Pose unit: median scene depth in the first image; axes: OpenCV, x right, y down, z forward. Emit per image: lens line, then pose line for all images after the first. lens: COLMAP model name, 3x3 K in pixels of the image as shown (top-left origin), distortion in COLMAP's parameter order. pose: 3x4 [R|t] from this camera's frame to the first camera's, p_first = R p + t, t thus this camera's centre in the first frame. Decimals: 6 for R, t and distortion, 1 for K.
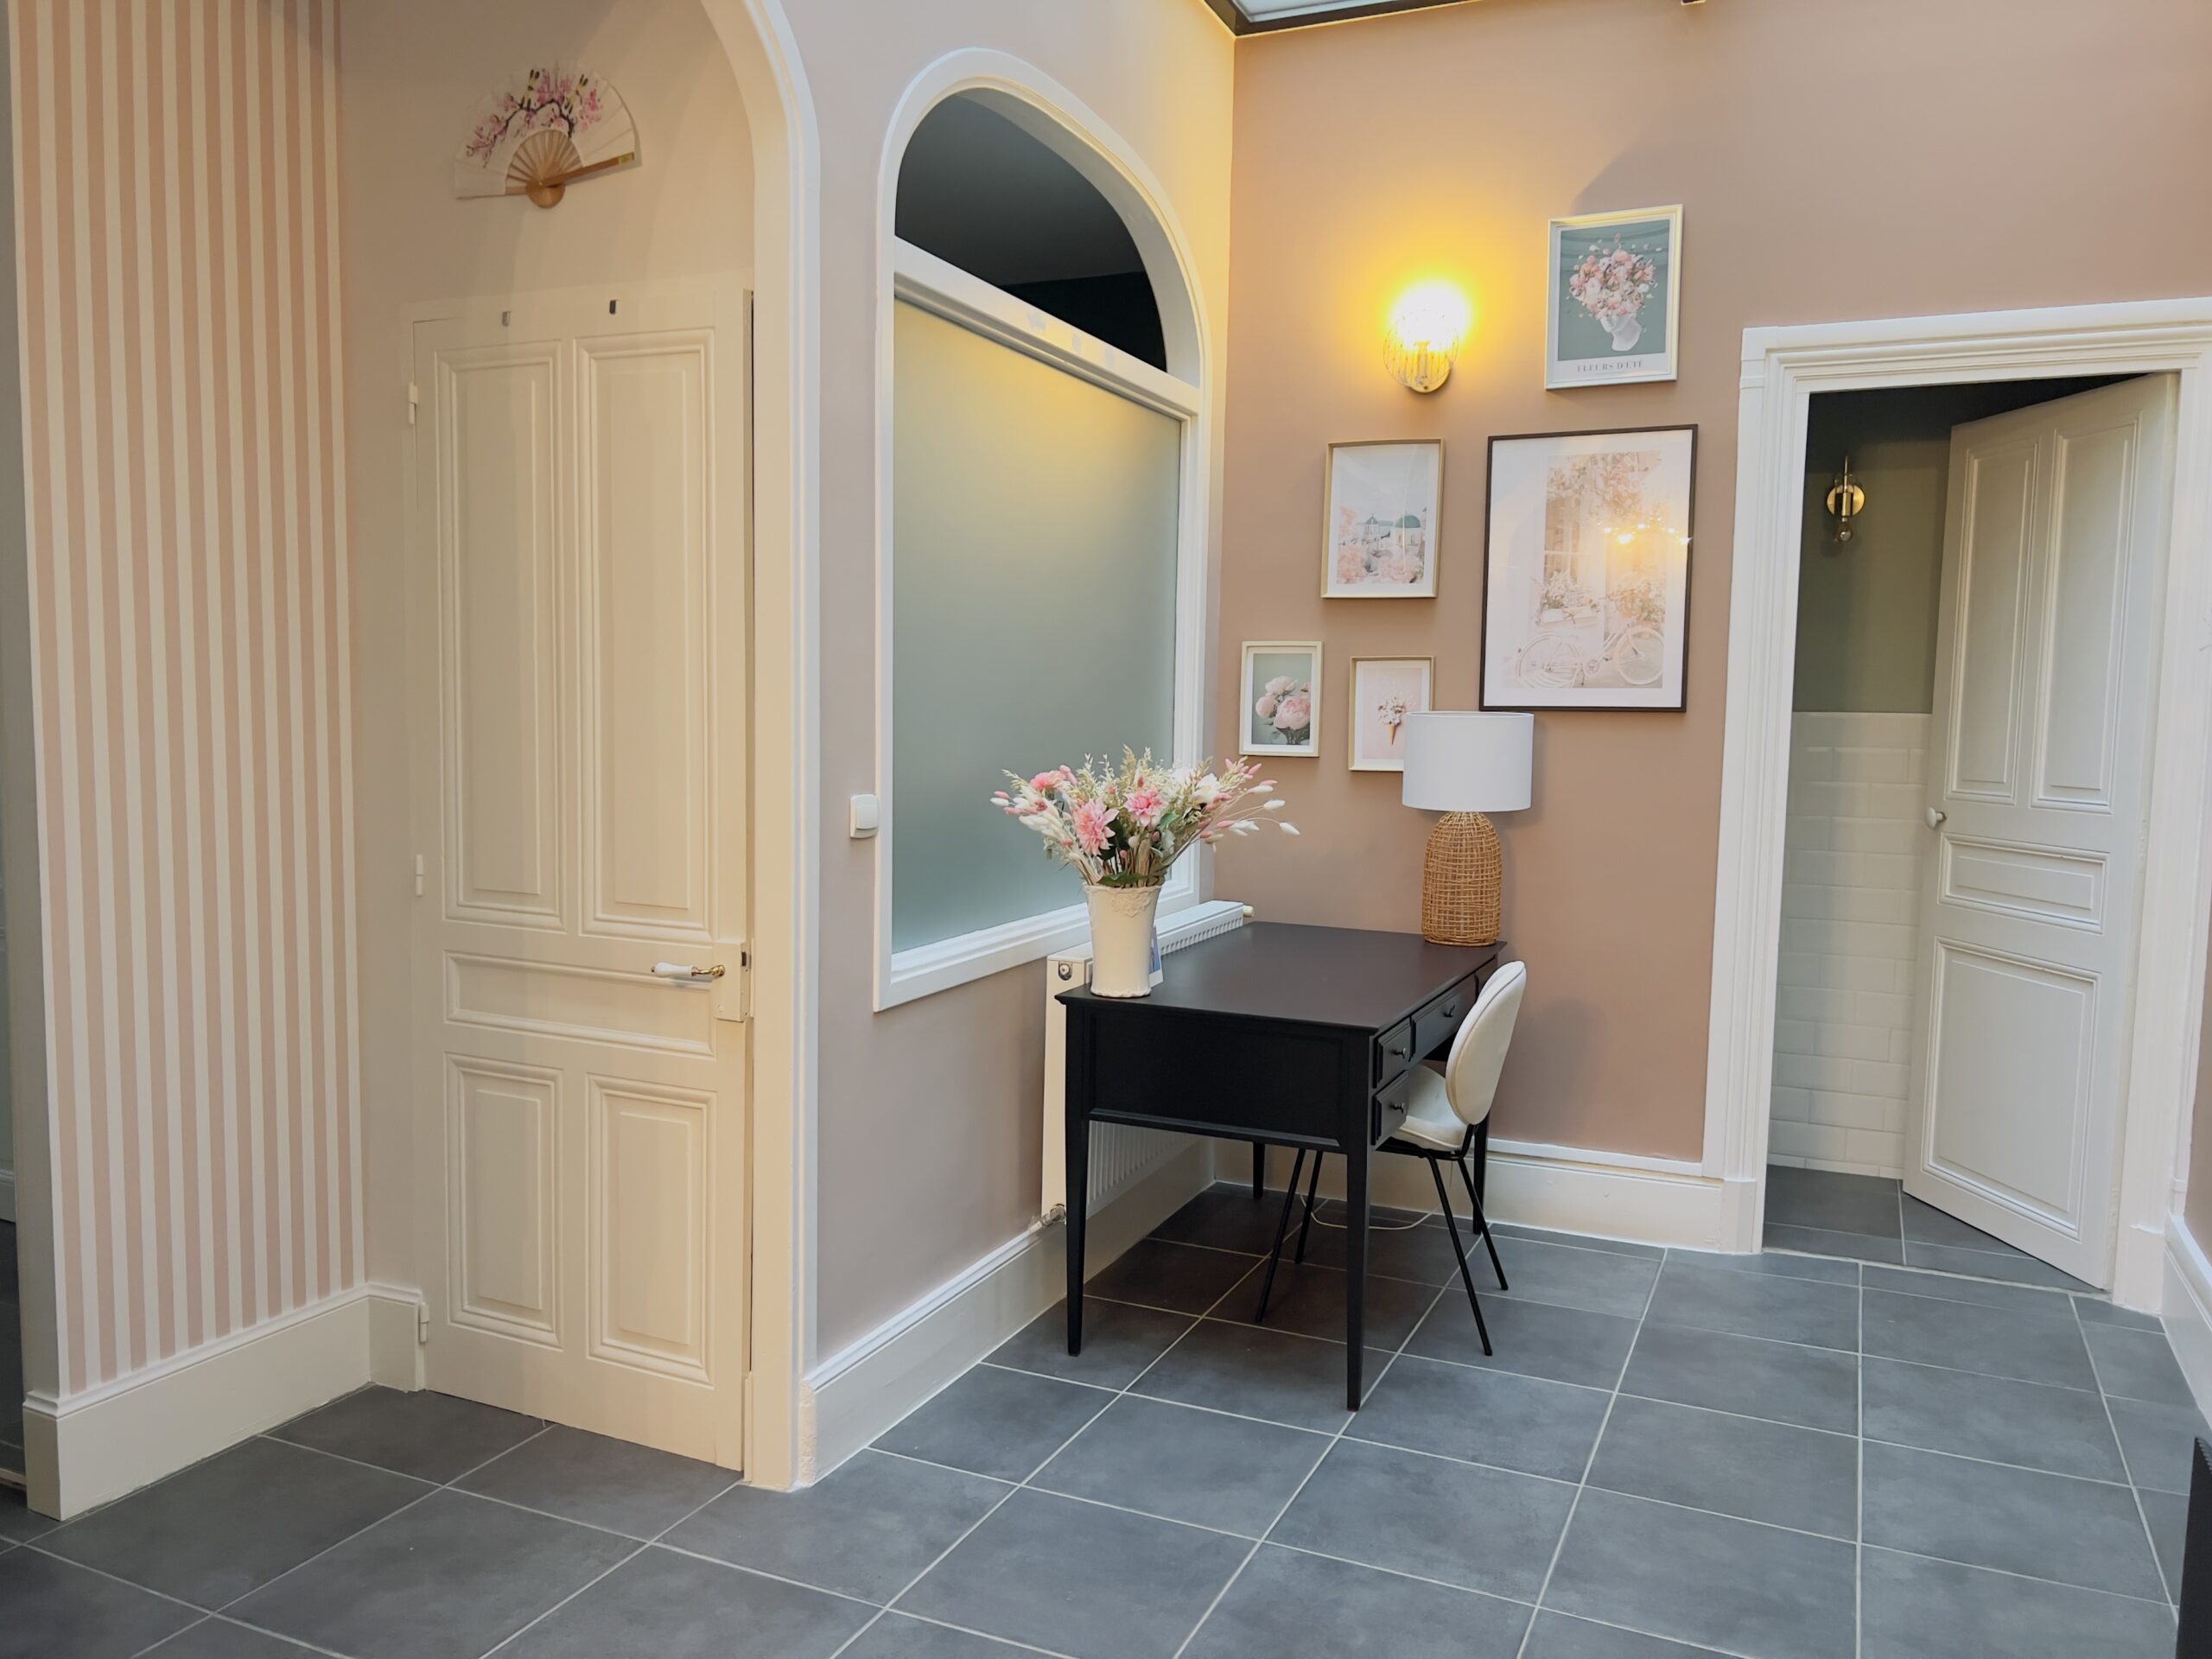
lens RADIAL K [[1655.6, 0, 1106.0], [0, 1655.6, 829.5], [0, 0, 1]] dist [0.133299, -0.238259]
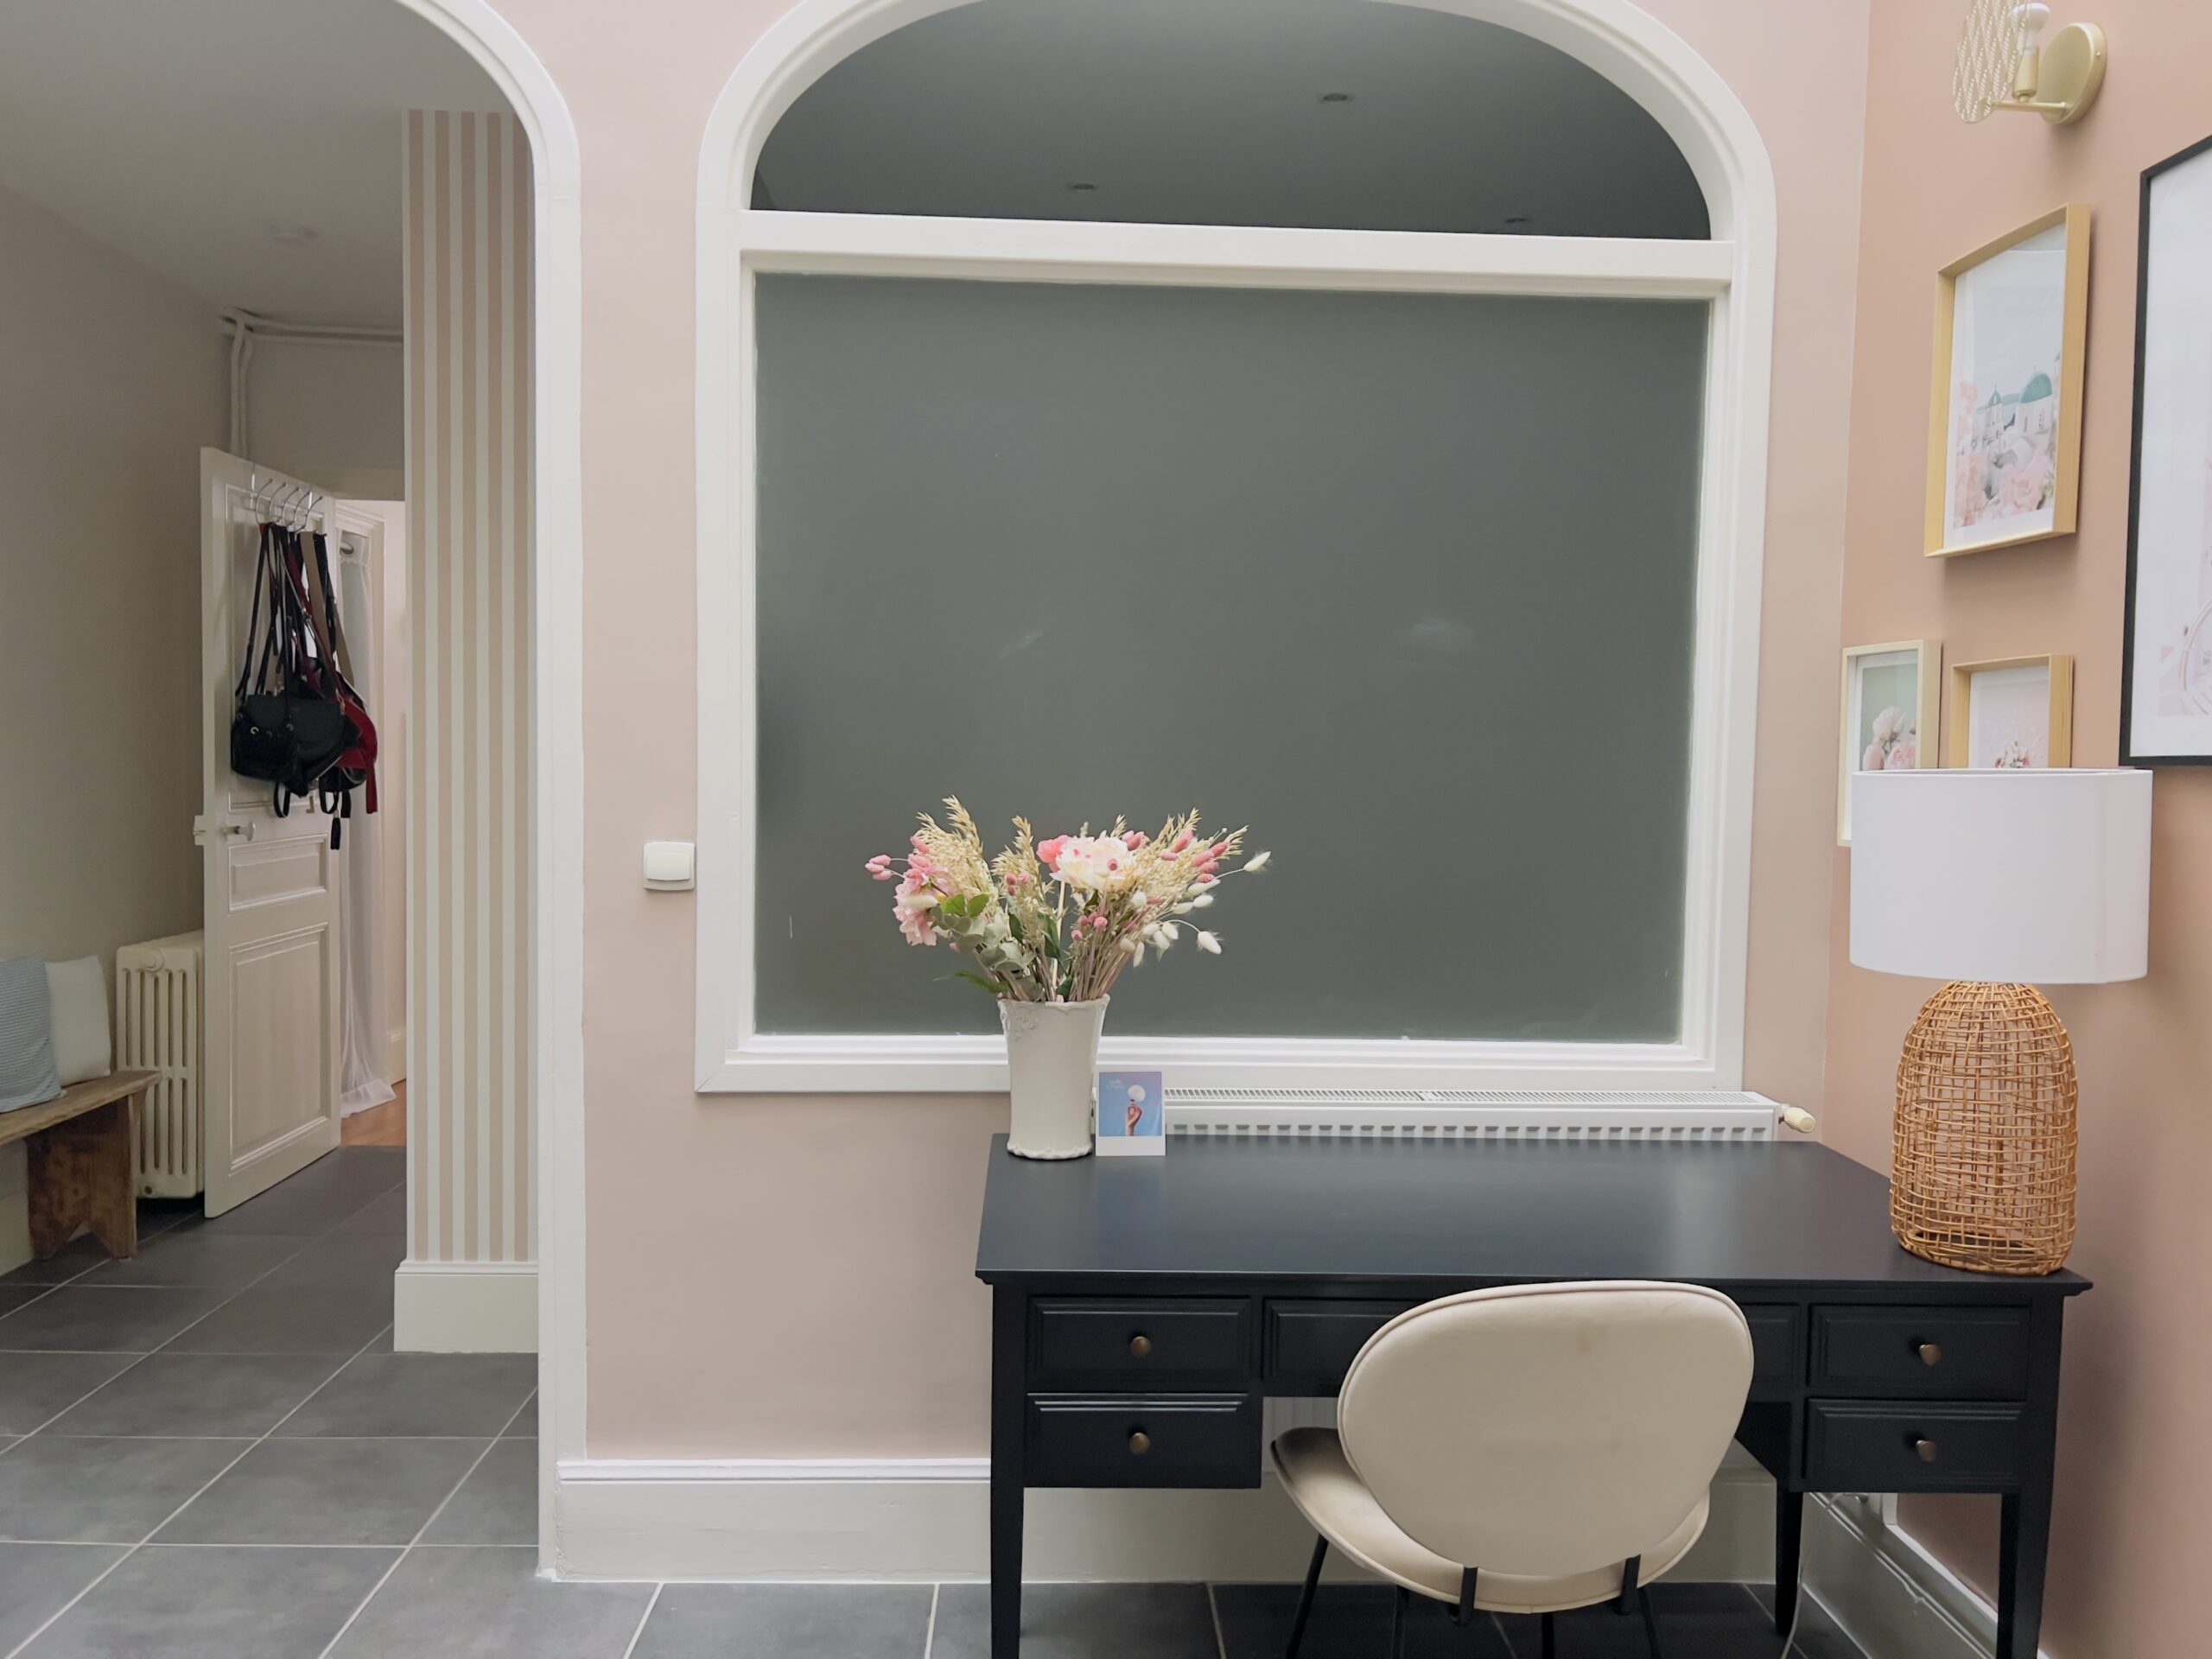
lens RADIAL K [[1639.7, 0, 1106.0], [0, 1639.7, 829.5], [0, 0, 1]] dist [0.060644, -0.084609]
pose [[0.451414, 0.033858, -0.891672, 0.501722], [-0.082585, 0.996576, -0.003968, -0.029072], [0.888485, 0.075430, 0.452665, 0.543963]]
